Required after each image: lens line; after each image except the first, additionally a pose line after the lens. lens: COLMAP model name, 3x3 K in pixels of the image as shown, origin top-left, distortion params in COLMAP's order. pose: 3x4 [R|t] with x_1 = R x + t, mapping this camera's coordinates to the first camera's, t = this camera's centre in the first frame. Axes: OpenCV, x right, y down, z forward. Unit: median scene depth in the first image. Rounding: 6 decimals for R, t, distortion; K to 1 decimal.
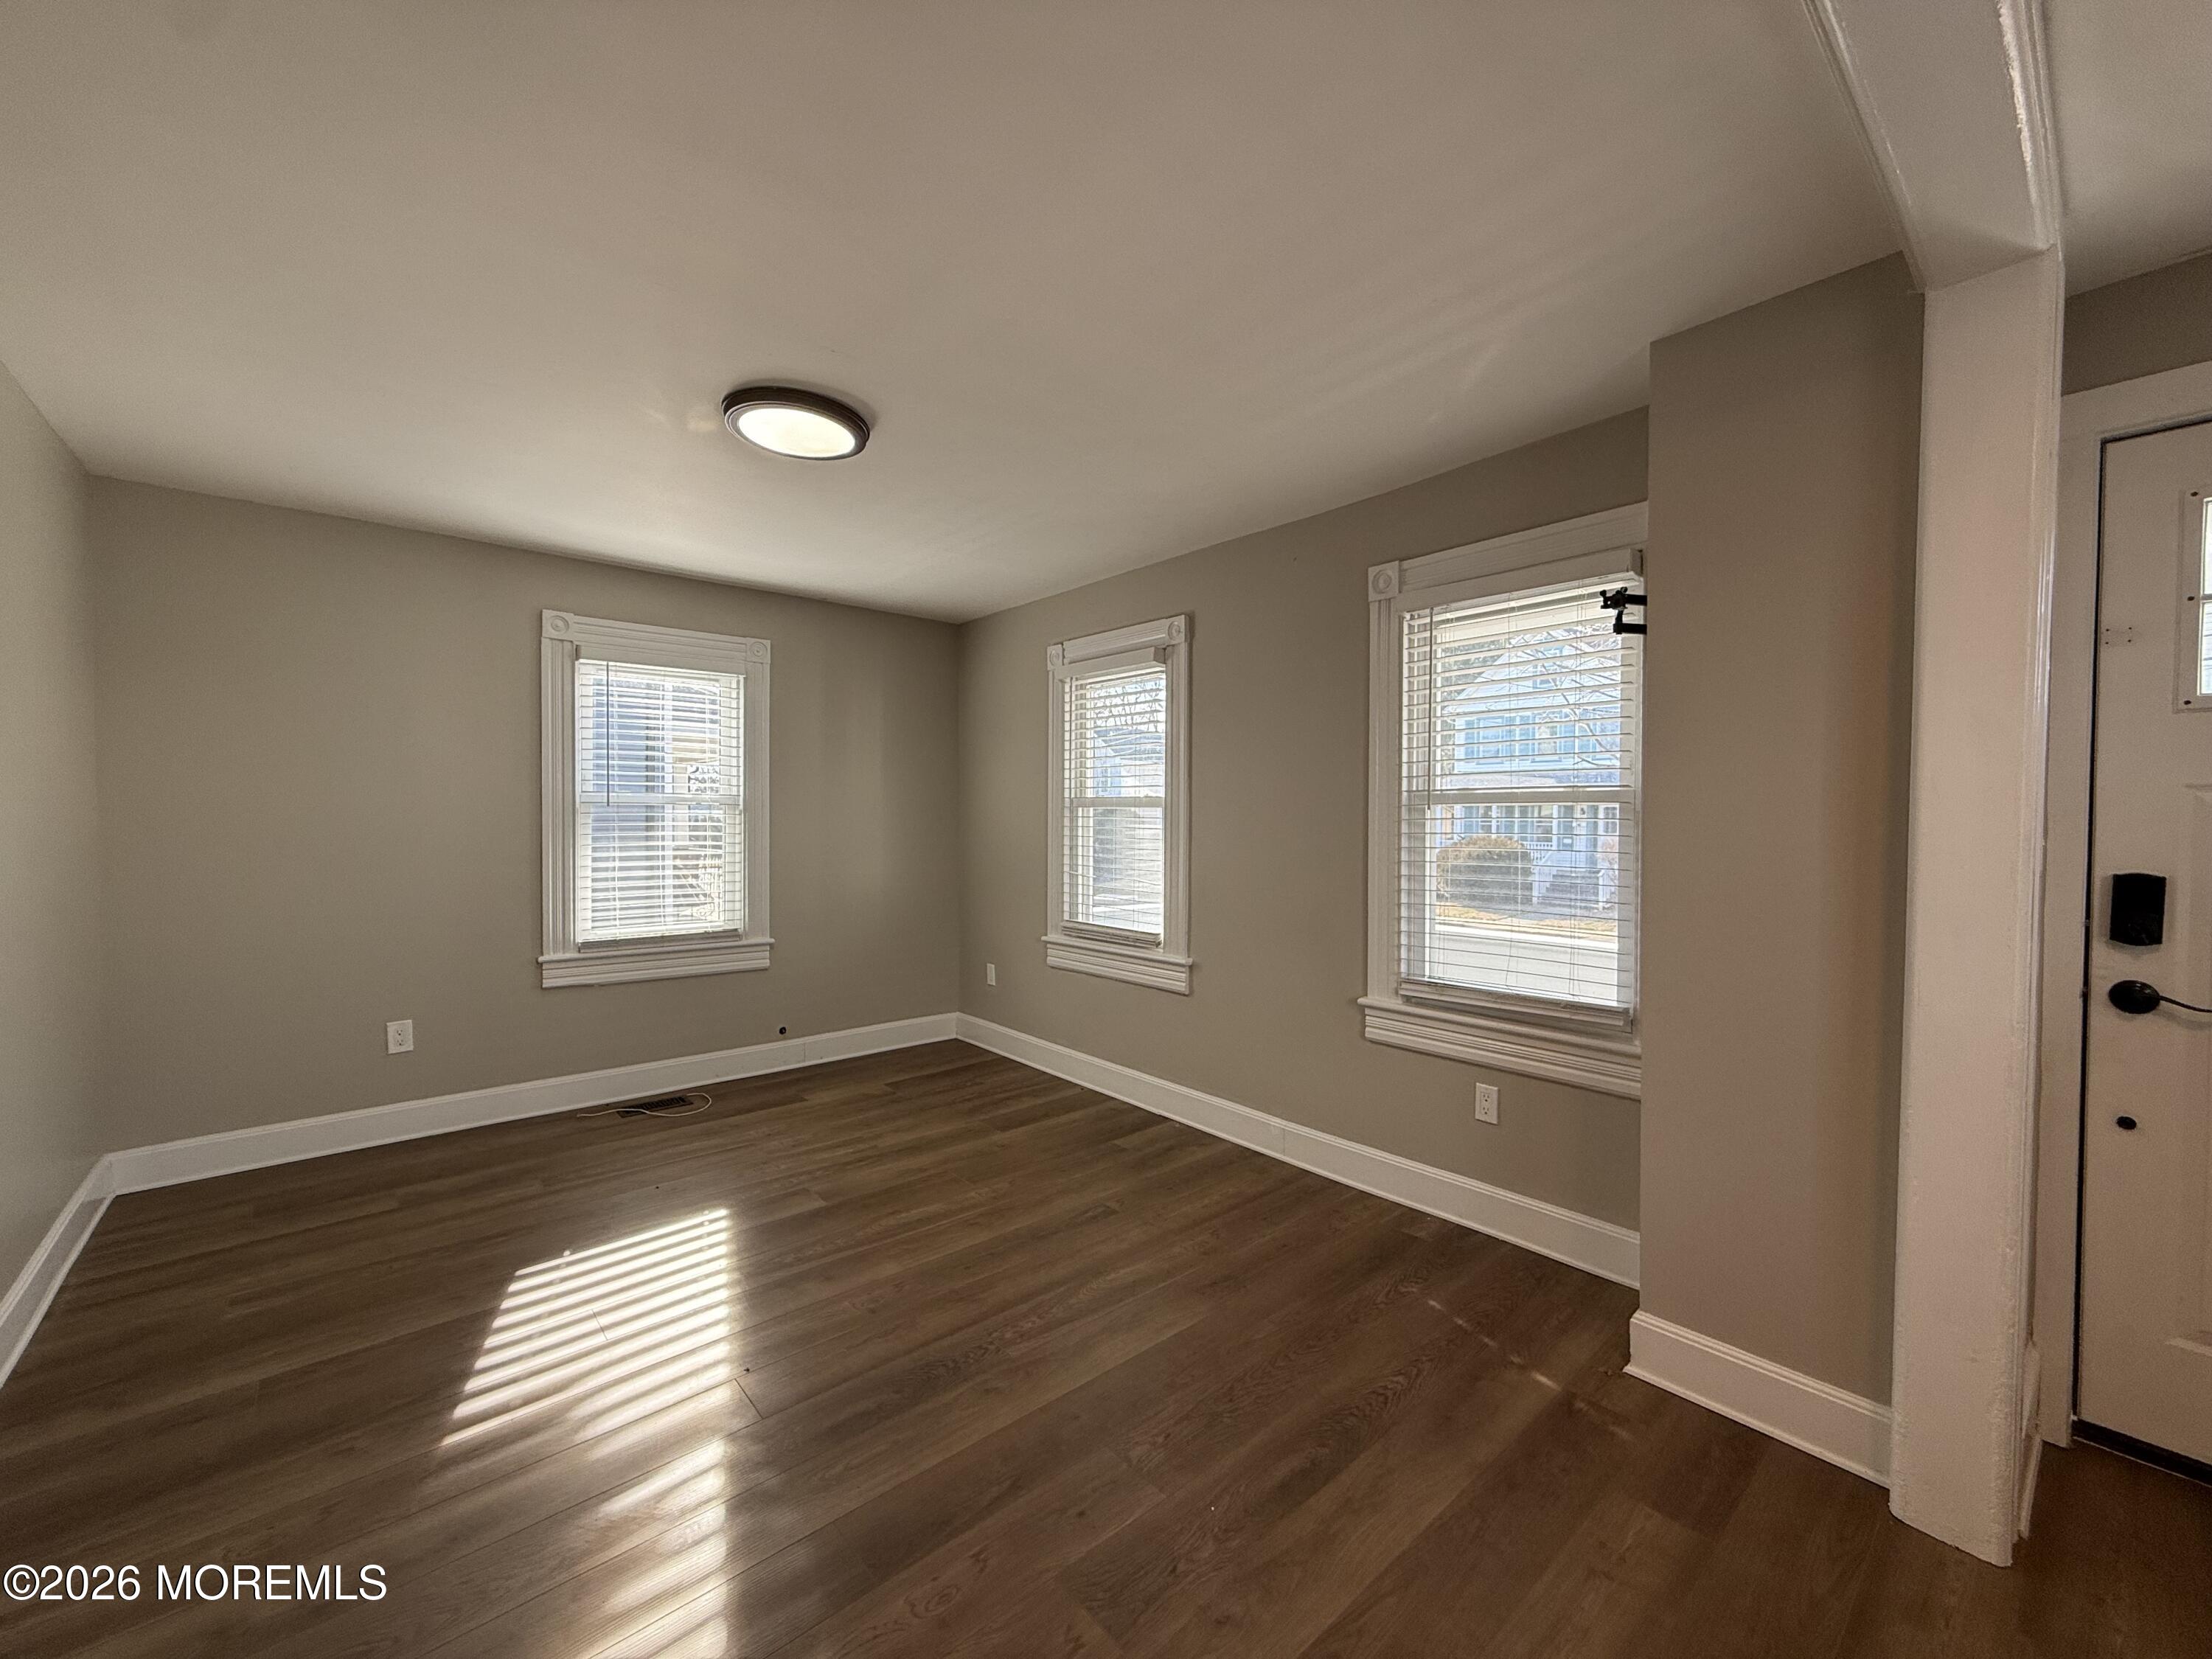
lens RADIAL K [[879.7, 0, 1096.4], [0, 879.7, 832.1], [0, 0, 1]] dist [0.000661, 0.000117]
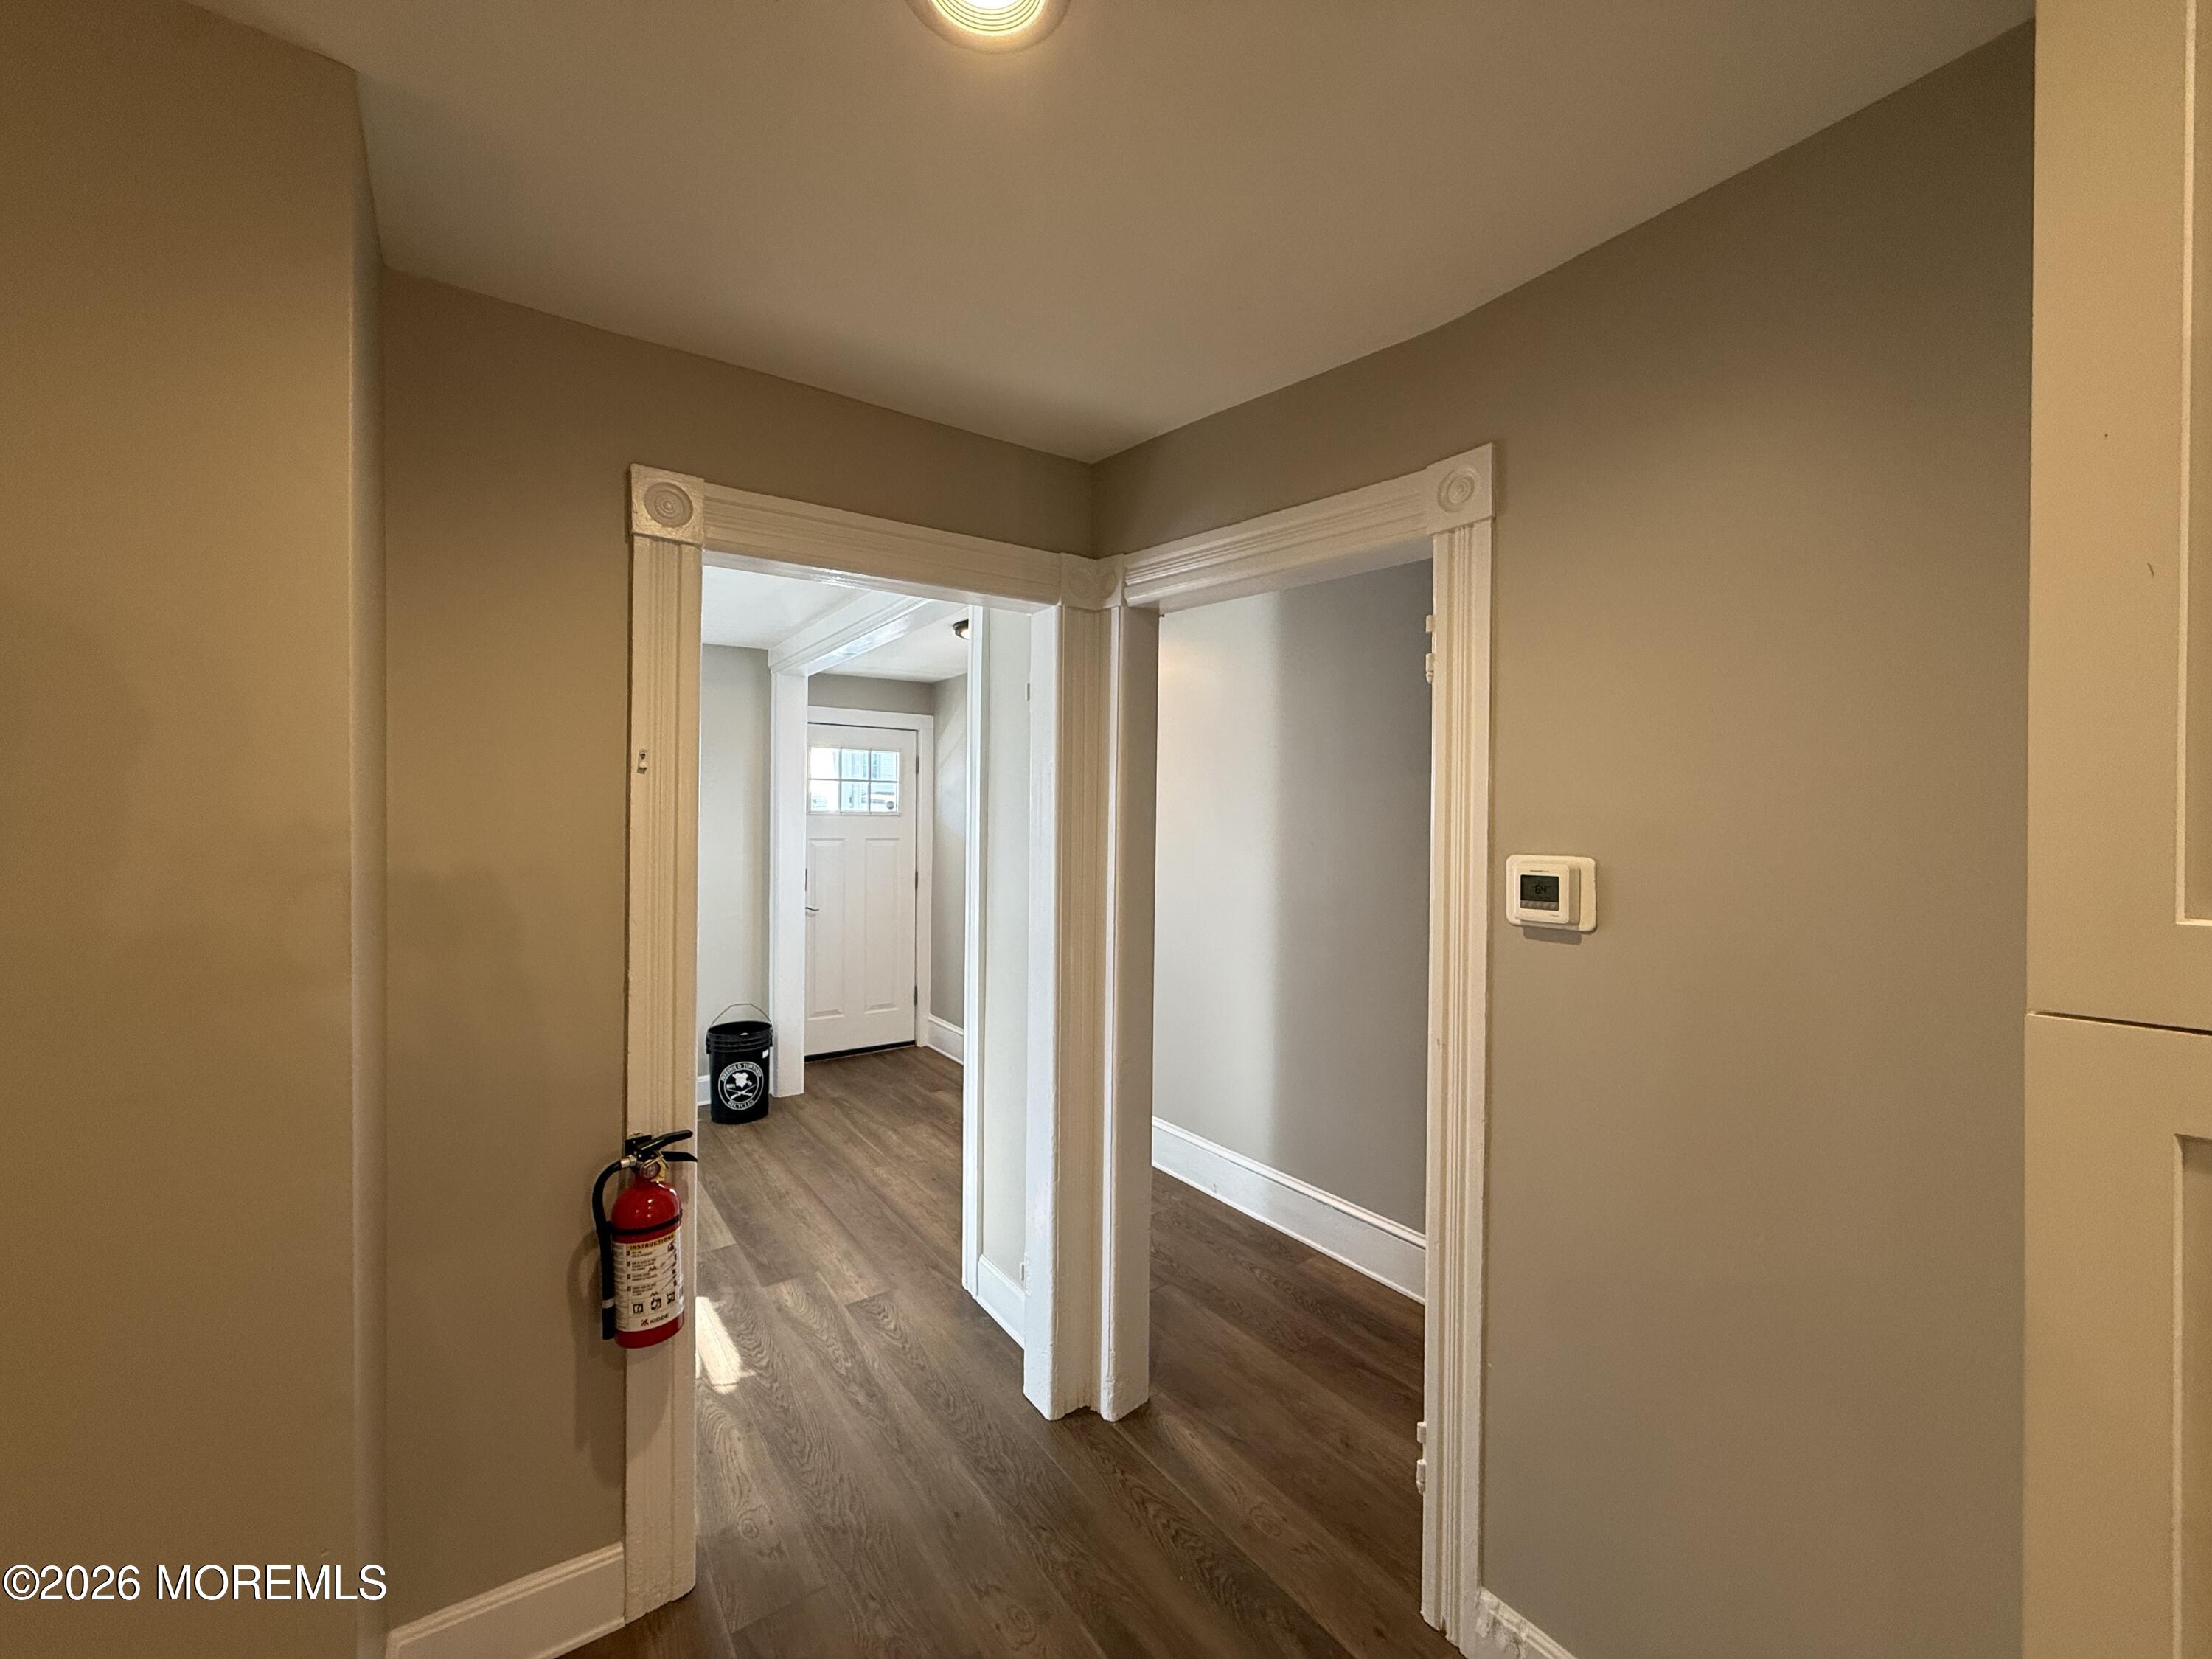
lens RADIAL K [[879.2, 0, 1099.1], [0, 879.2, 829.4], [0, 0, 1]] dist [-0.002439, -0.000163]
pose [[0.096694, -0.012629, 0.995234, -1.020925], [0.015532, 0.999817, 0.011178, -0.062001], [-0.995193, 0.014377, 0.096873, -0.185342]]
